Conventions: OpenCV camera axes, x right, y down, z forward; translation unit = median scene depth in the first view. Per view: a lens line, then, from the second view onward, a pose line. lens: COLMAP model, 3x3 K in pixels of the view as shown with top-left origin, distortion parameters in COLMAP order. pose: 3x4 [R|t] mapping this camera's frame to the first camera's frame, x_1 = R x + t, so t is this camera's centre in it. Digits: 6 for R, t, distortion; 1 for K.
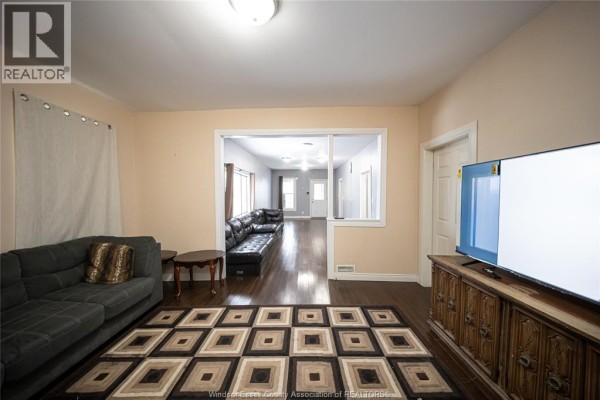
lens RADIAL K [[215.7, 0, 300.0], [0, 215.7, 200.0], [0, 0, 1]] dist [0.000387, -0.005155]
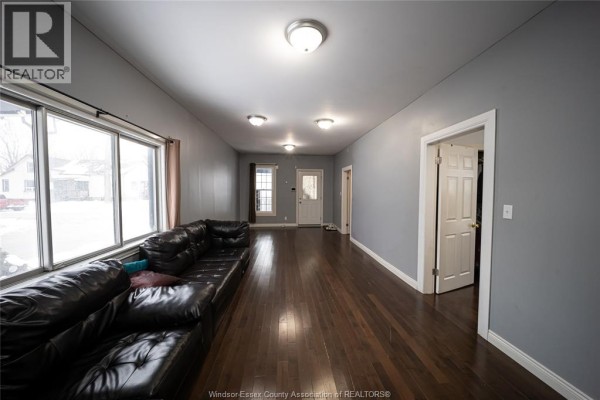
lens RADIAL K [[206.7, 0, 298.9], [0, 206.7, 199.6], [0, 0, 1]] dist [0.001755, -0.004338]
pose [[0.995770, 0.004032, 0.091793, -0.008477], [-0.005240, 0.999903, 0.012925, -0.012630], [-0.091732, -0.013351, 0.995694, 0.520033]]
